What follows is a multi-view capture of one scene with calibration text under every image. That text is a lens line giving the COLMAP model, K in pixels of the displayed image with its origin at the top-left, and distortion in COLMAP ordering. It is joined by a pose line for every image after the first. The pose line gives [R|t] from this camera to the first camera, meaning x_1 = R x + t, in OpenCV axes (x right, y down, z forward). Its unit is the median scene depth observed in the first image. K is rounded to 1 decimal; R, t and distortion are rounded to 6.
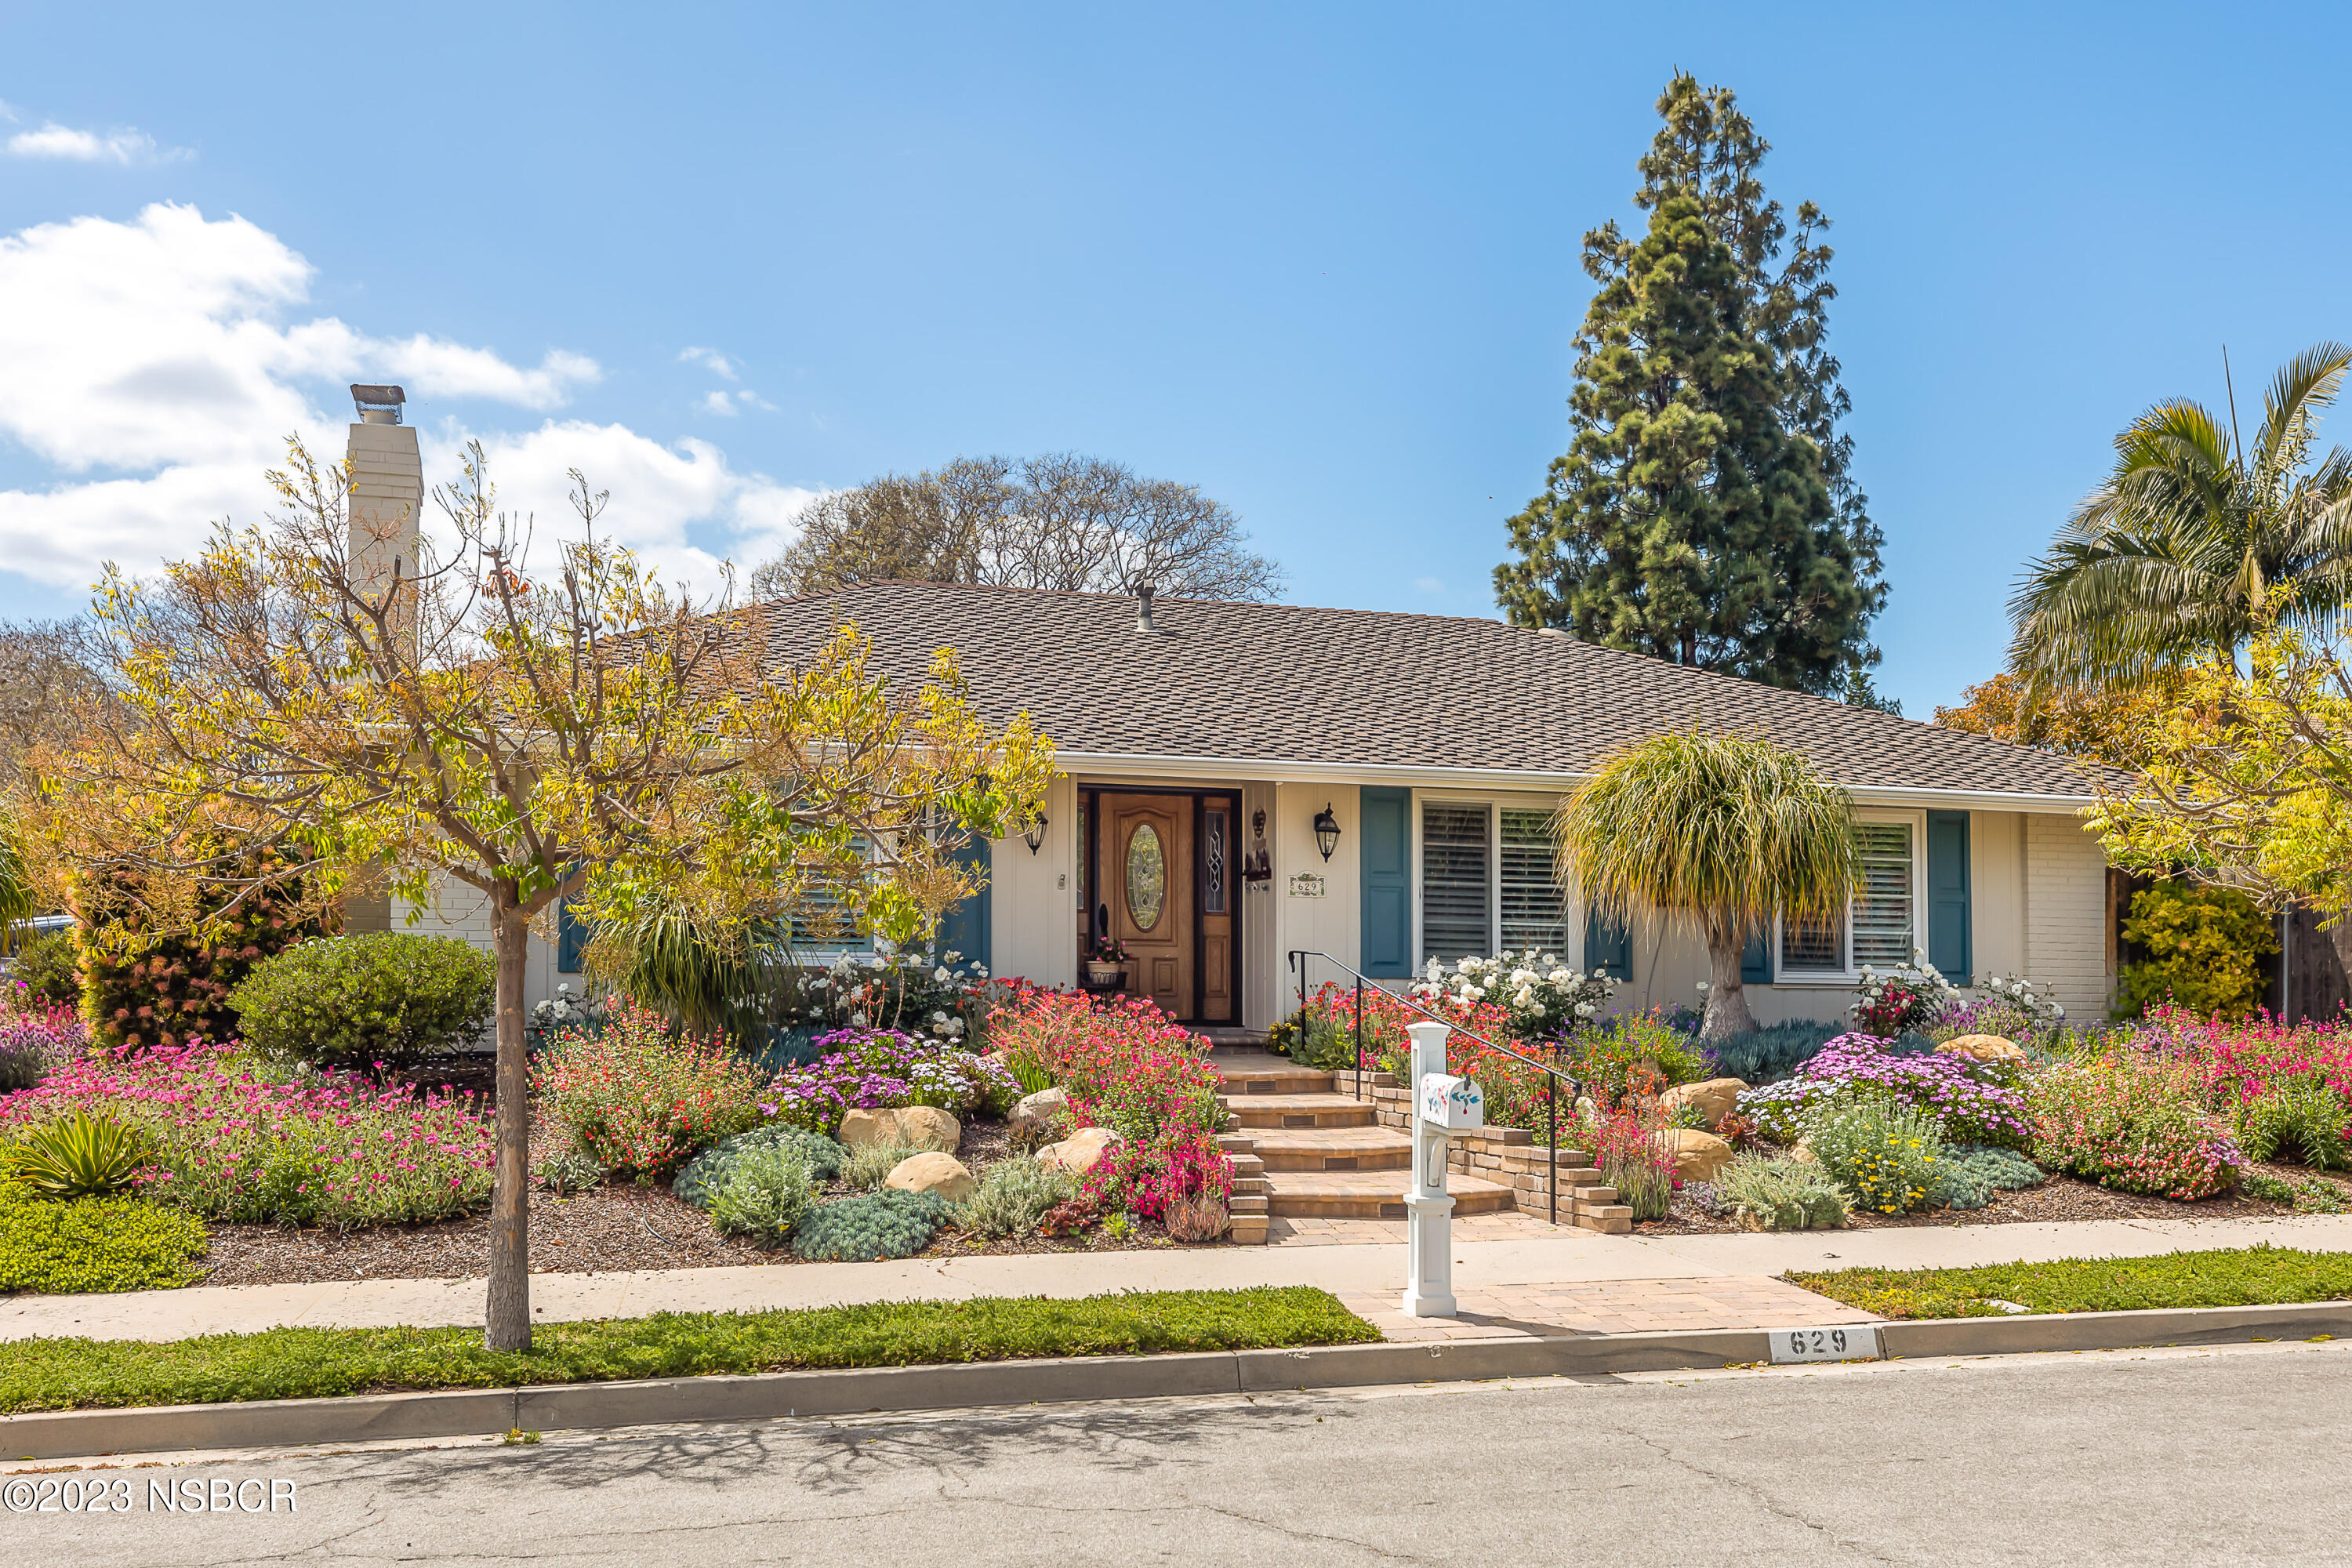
lens RADIAL K [[2243.5, 0, 1075.9], [0, 2243.5, 786.2], [0, 0, 1]] dist [0.014122, 0.002026]
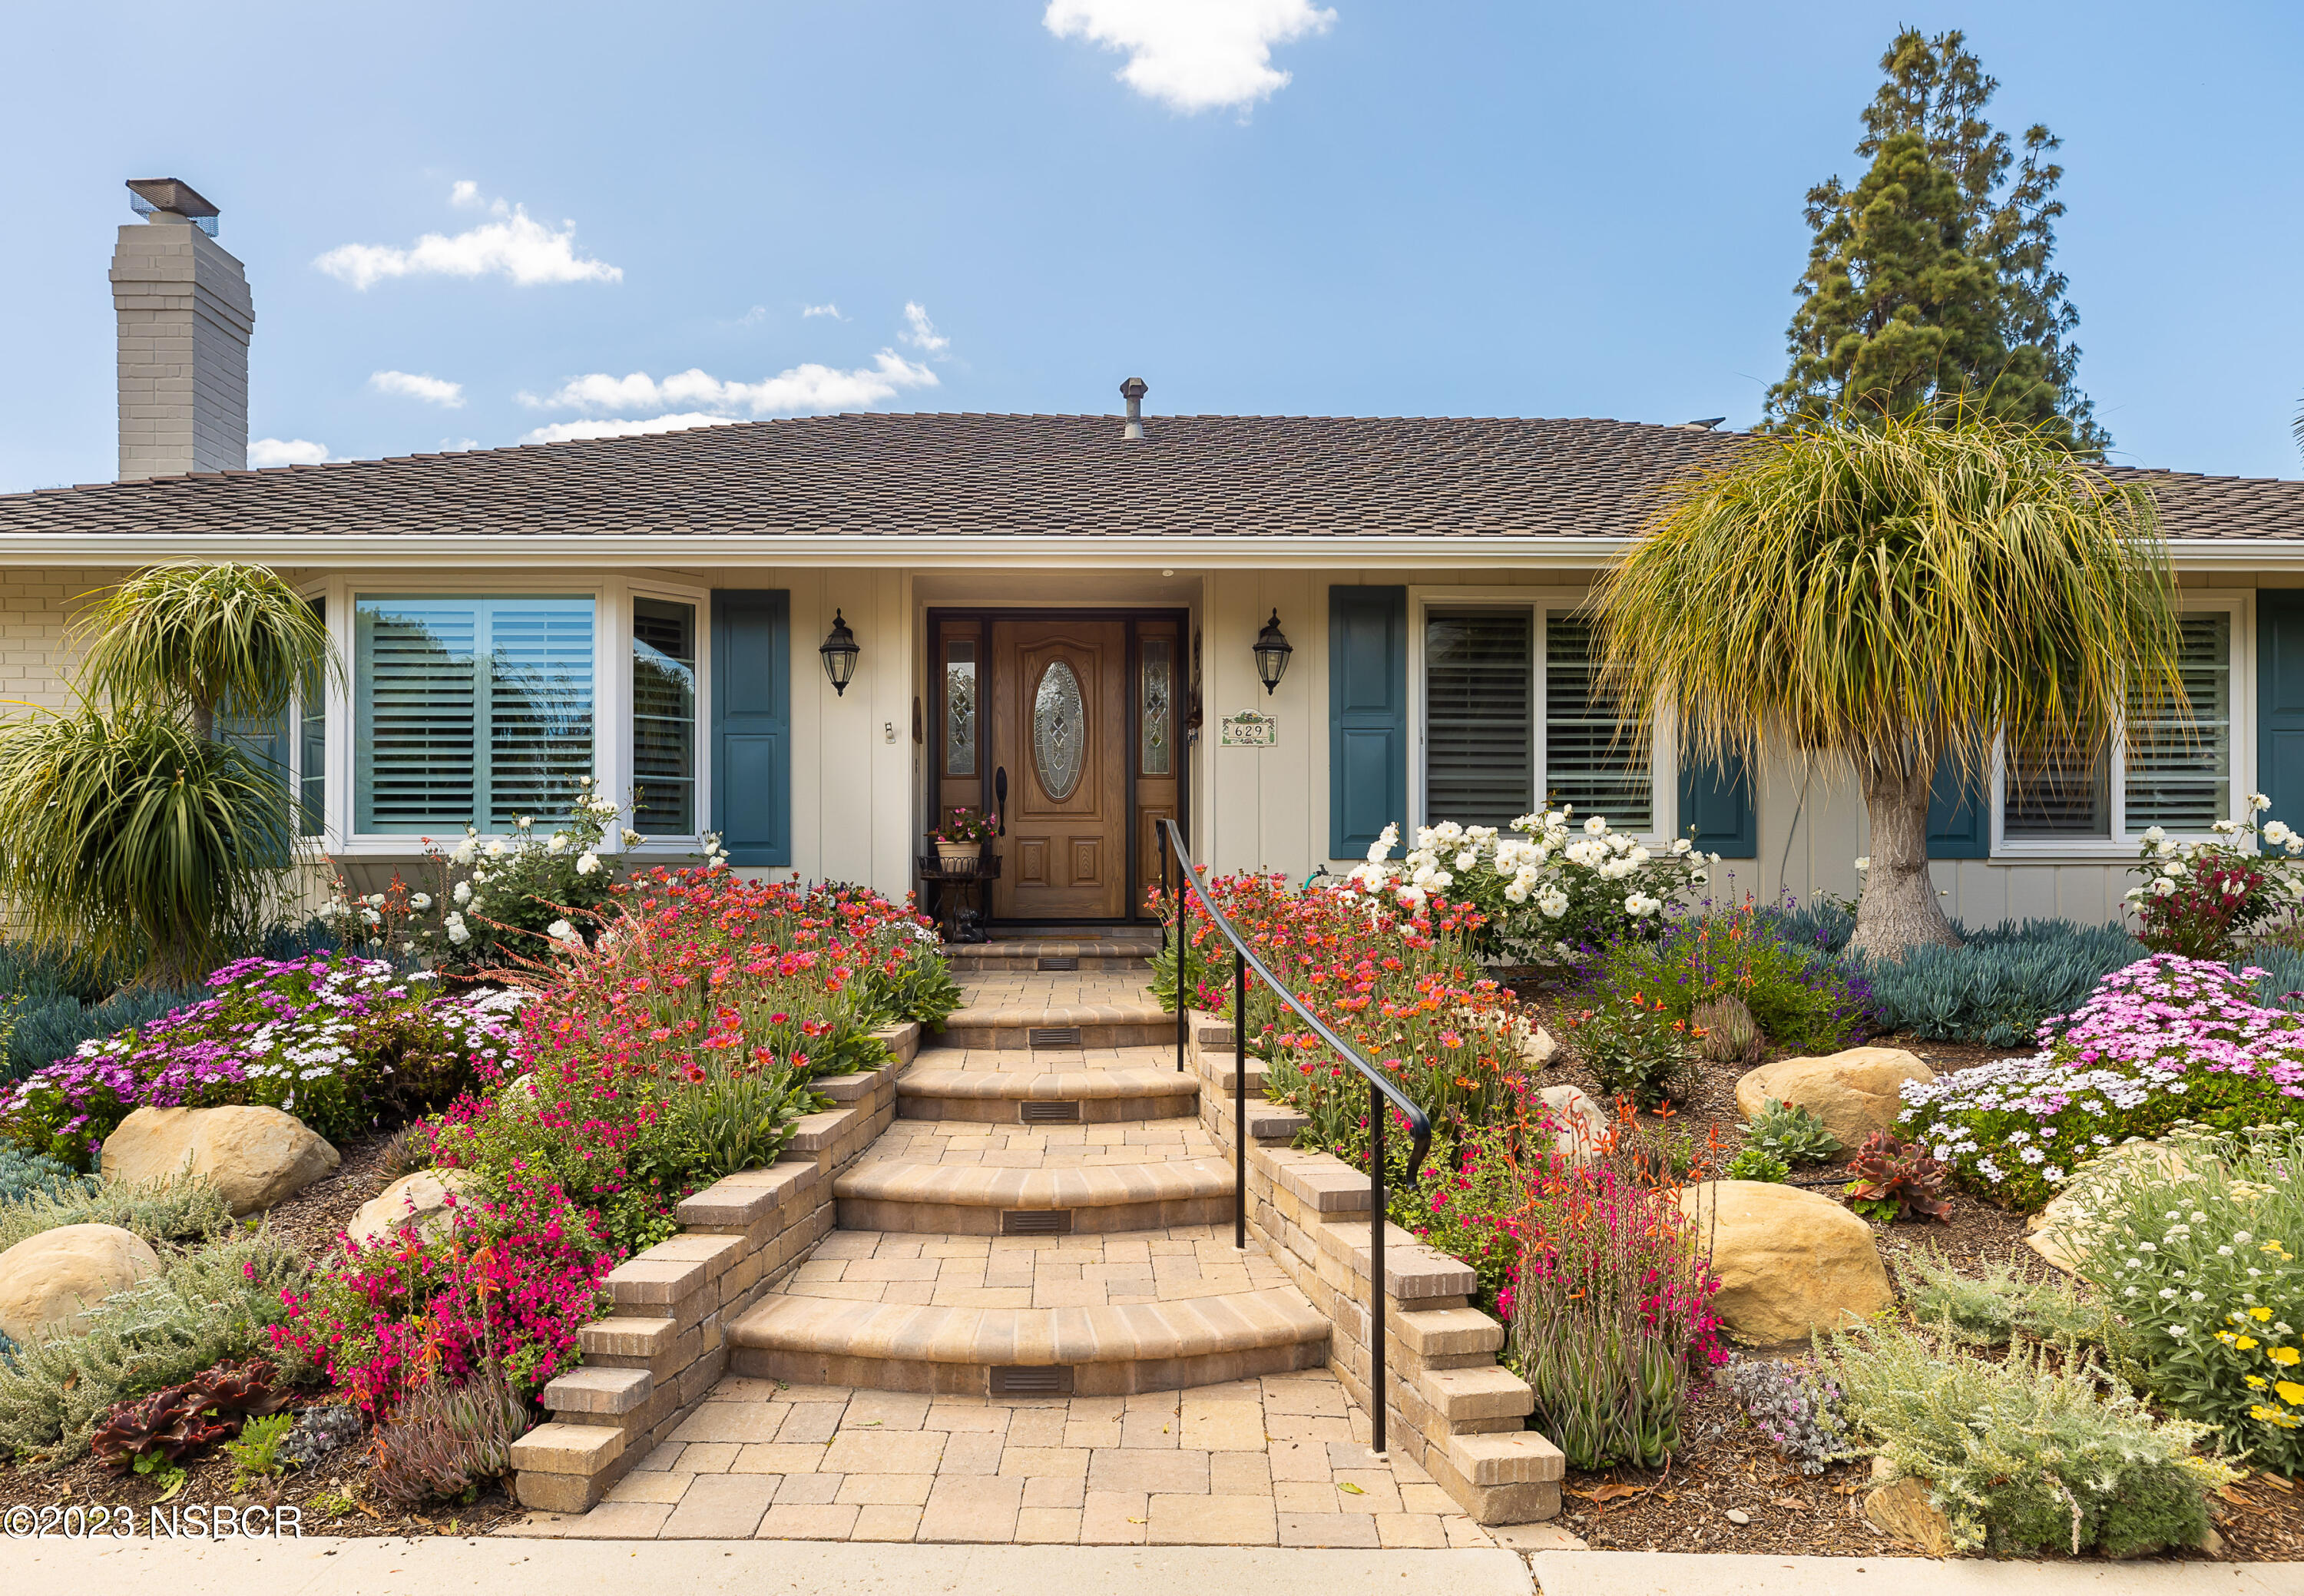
lens RADIAL K [[1548.3, 0, 1021.0], [0, 1548.3, 854.7], [0, 0, 1]] dist [0.001970, 0.009319]
pose [[0.966839, -0.014459, -0.254977, 0.048937], [0.034940, 0.996497, 0.075976, 0.013622], [0.252985, -0.082365, 0.963958, 0.157547]]
